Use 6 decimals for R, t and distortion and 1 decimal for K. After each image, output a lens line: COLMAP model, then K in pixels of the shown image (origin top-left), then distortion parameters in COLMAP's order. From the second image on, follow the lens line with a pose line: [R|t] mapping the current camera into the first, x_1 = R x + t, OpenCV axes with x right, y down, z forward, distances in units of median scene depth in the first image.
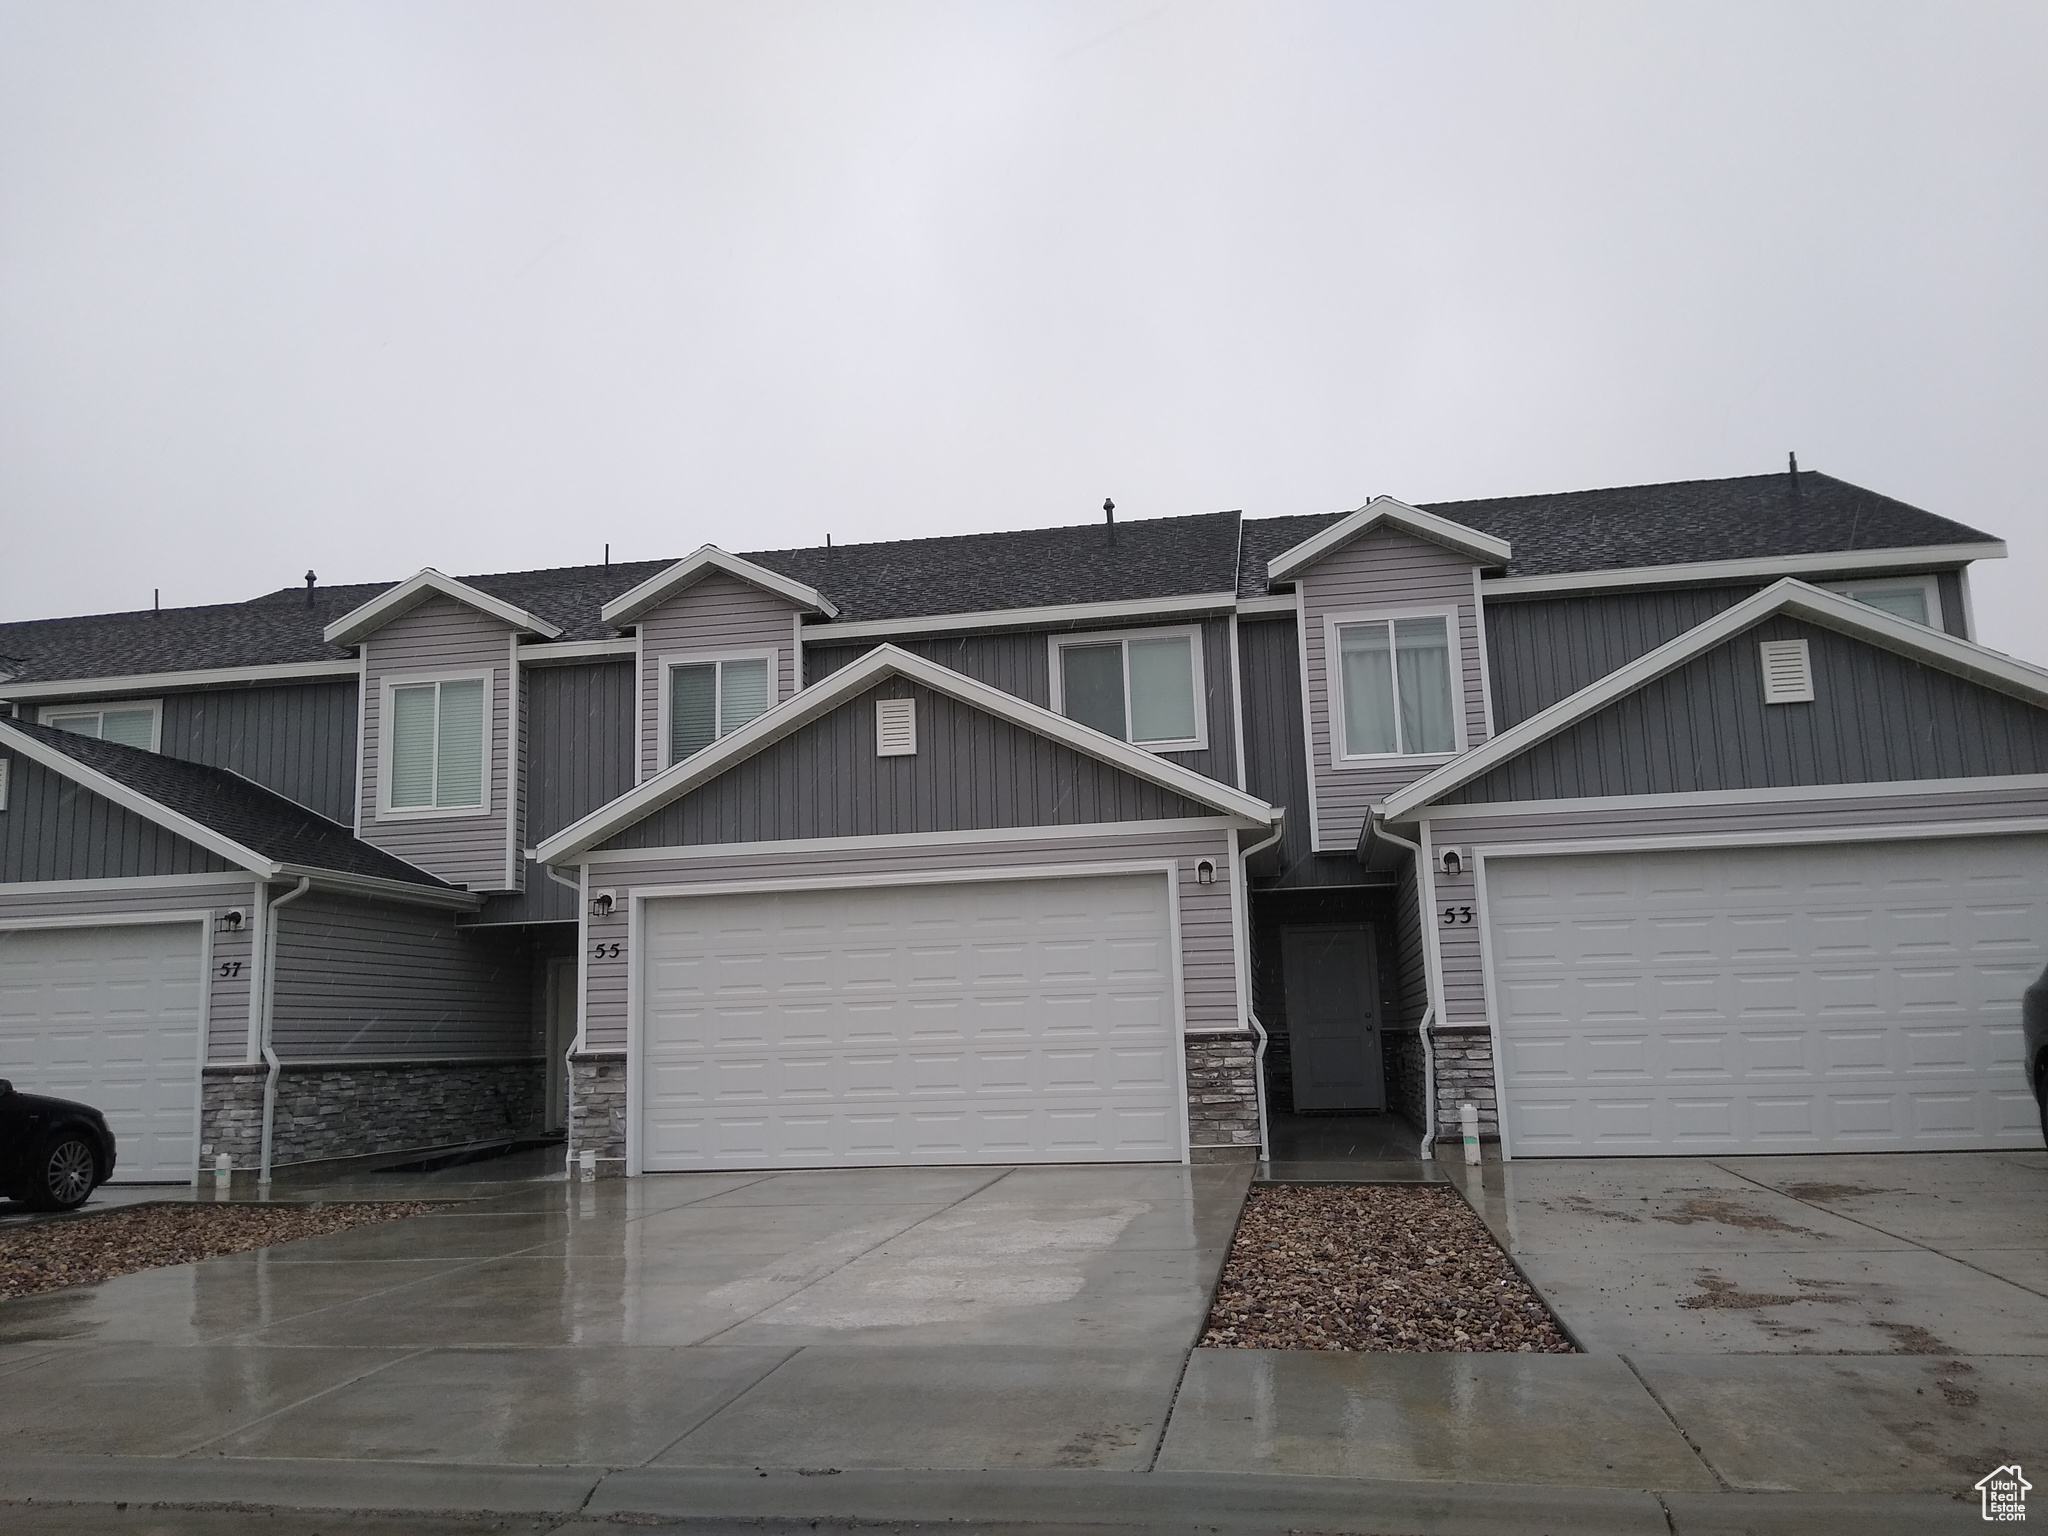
lens RADIAL K [[1551.0, 0, 1030.0], [0, 1551.0, 777.4], [0, 0, 1]] dist [0.092361, -0.136277]
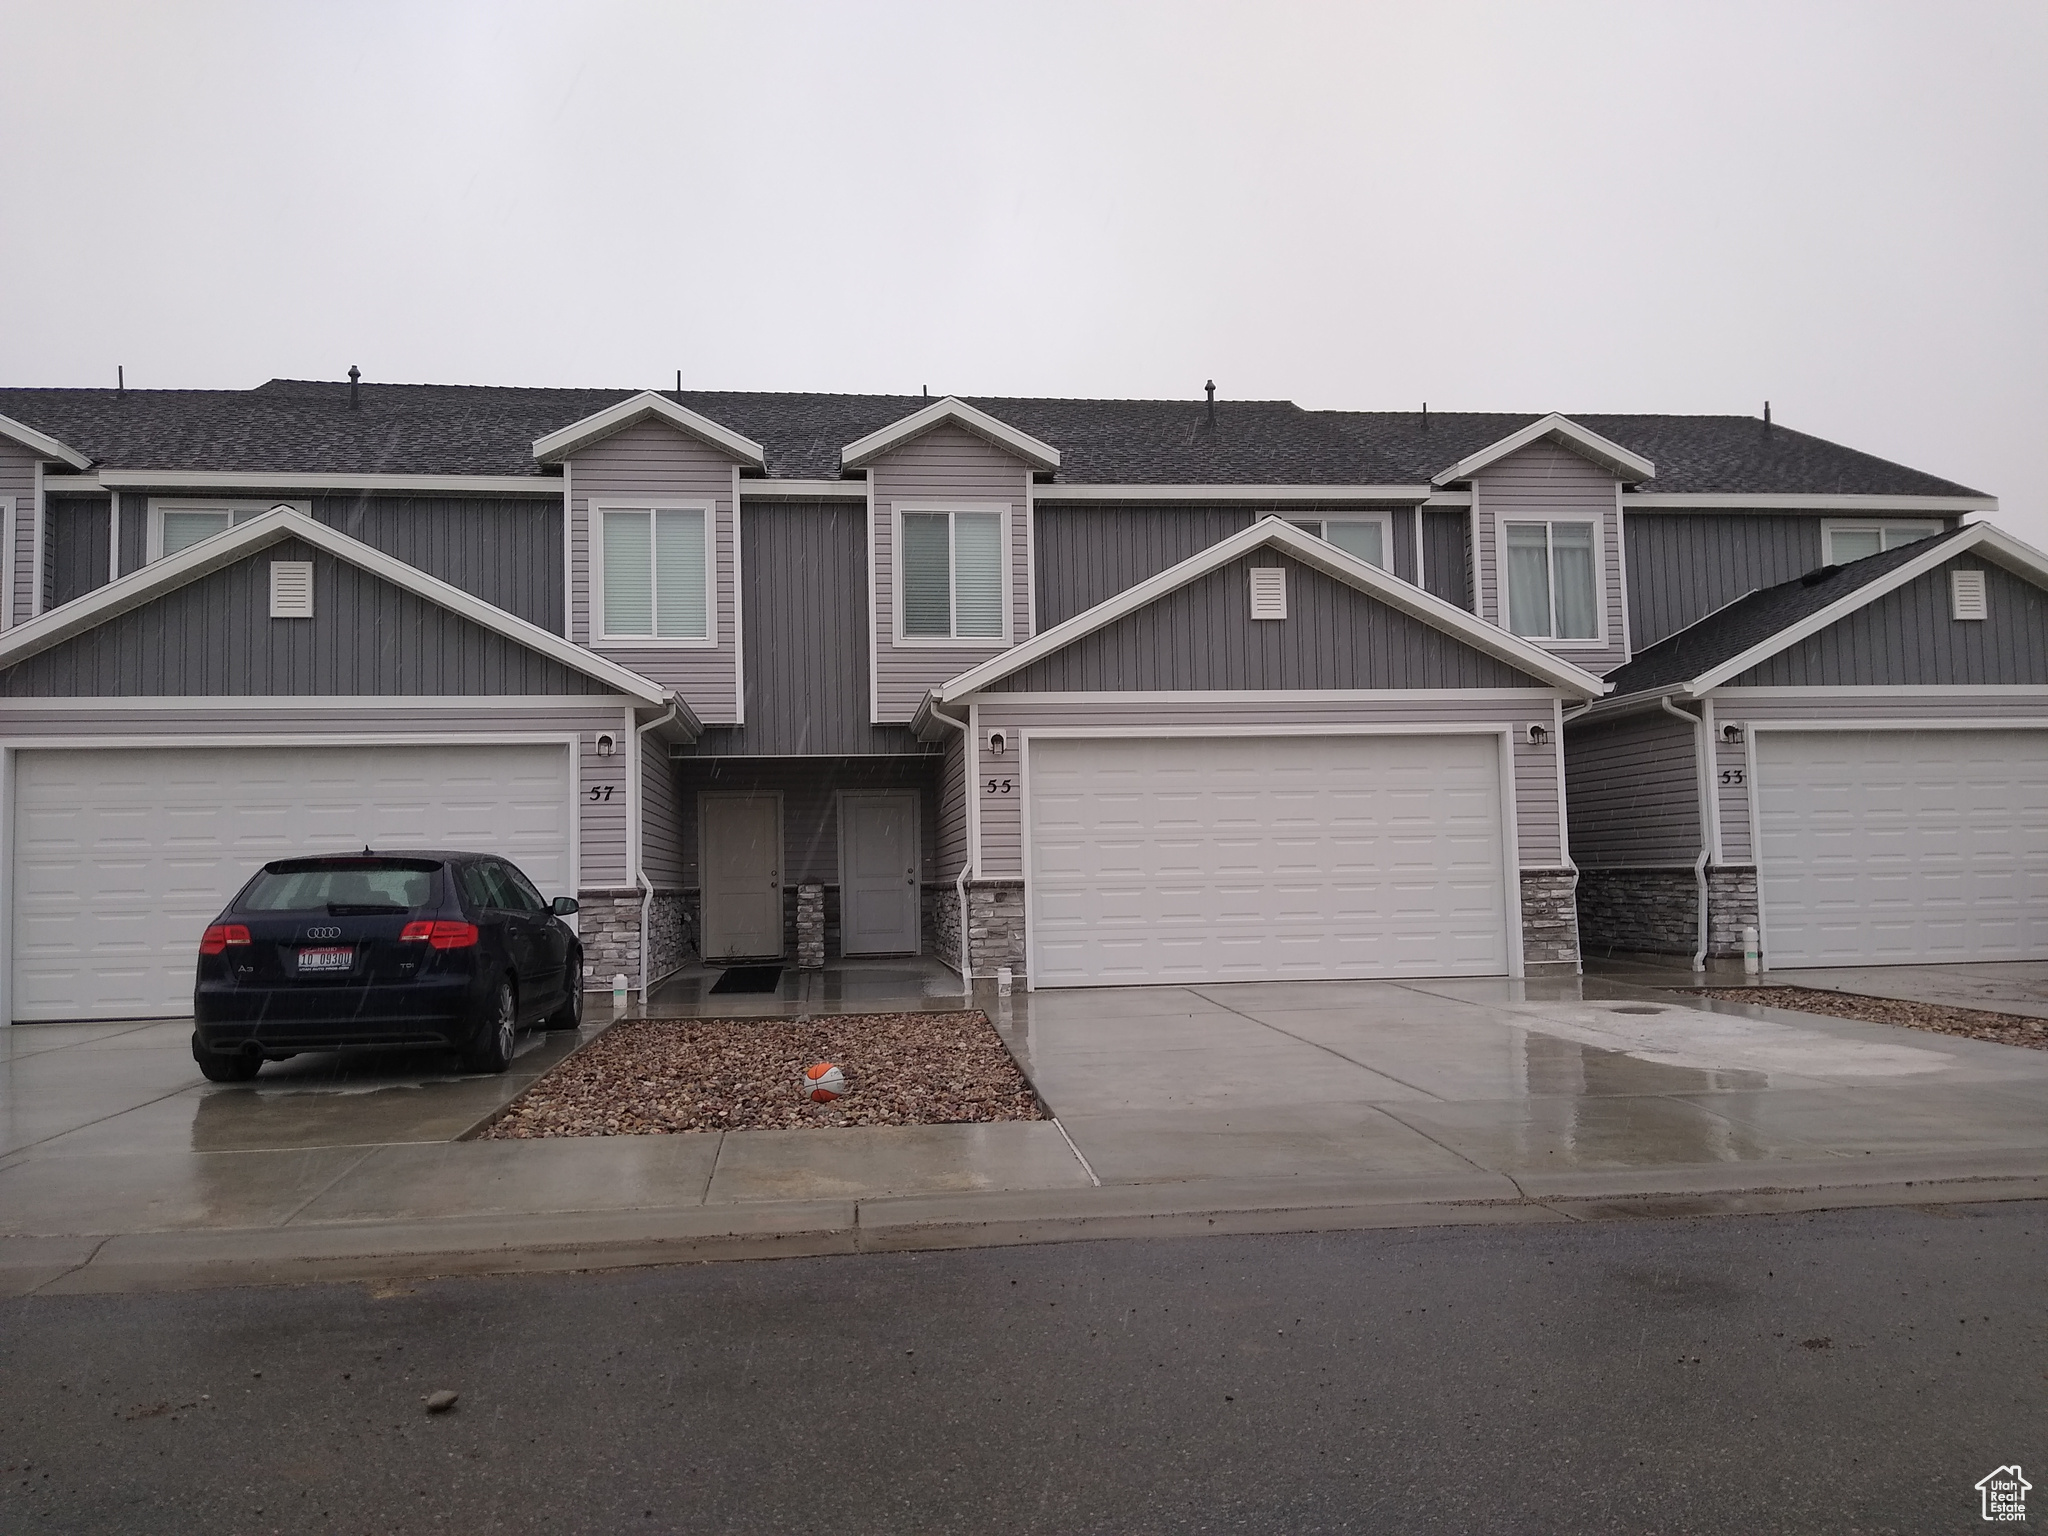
lens RADIAL K [[1551.0, 0, 1030.0], [0, 1551.0, 777.4], [0, 0, 1]] dist [0.092361, -0.136277]
pose [[0.956321, 0.029629, 0.290812, -0.542462], [-0.056187, 0.994931, 0.083400, 0.014569], [-0.286867, -0.096097, 0.953138, -0.018534]]
